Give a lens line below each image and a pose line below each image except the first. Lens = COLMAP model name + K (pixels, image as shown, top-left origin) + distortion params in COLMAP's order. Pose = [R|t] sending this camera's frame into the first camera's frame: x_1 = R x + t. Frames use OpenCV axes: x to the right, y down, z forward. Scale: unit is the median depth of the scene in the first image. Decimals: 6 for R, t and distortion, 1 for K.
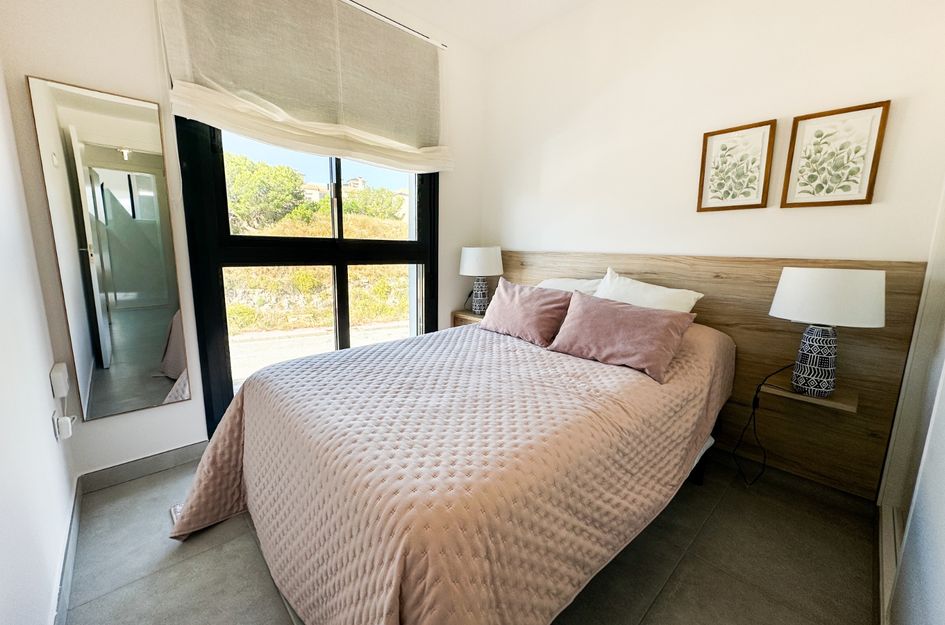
lens RADIAL K [[373.2, 0, 470.0], [0, 373.2, 310.3], [0, 0, 1]] dist [-0.000734, -0.000096]
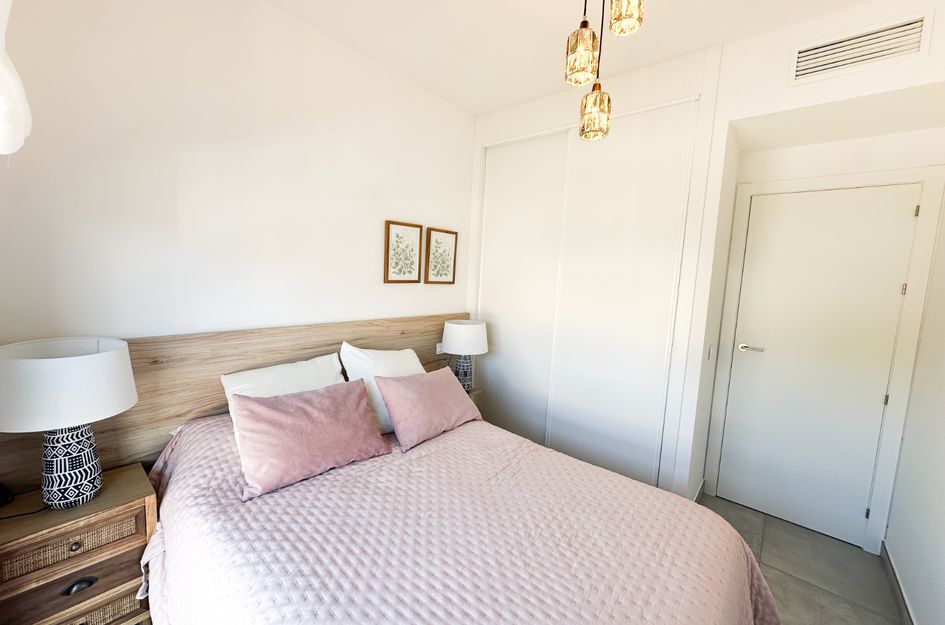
lens RADIAL K [[373.2, 0, 470.0], [0, 373.2, 310.3], [0, 0, 1]] dist [-0.000734, -0.000096]
pose [[-0.108048, -0.127437, 0.985944, -0.689101], [0.113872, 0.983636, 0.139618, -0.354463], [-0.987603, 0.127357, -0.091768, 0.961137]]
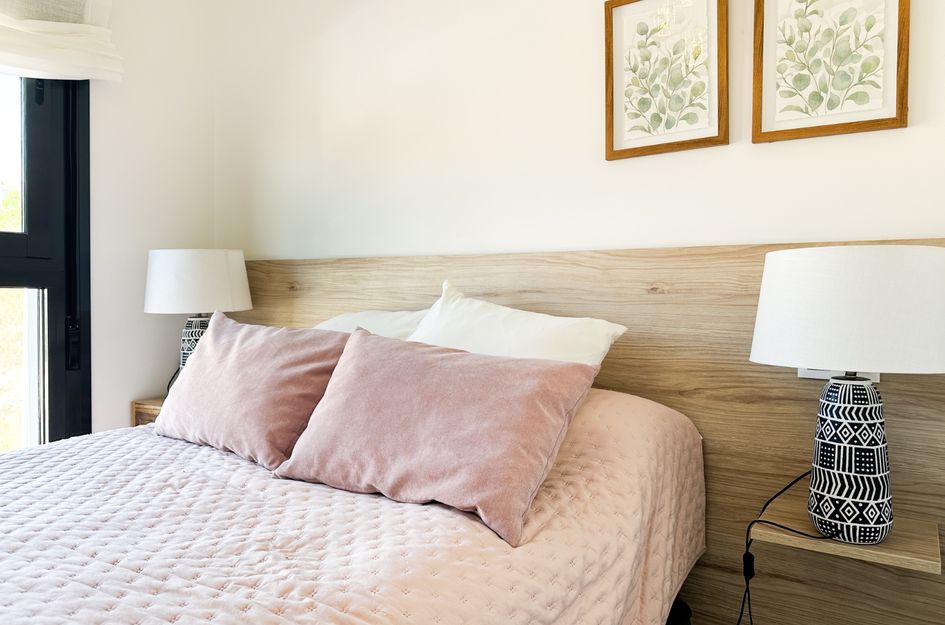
lens RADIAL K [[656.9, 0, 475.0], [0, 656.9, 316.0], [0, 0, 1]] dist [0.091763, -0.124836]
pose [[0.972522, -0.016063, 0.232257, 0.273368], [0.046985, 0.990631, -0.128228, 0.041896], [-0.228022, 0.135617, 0.964165, 0.274260]]
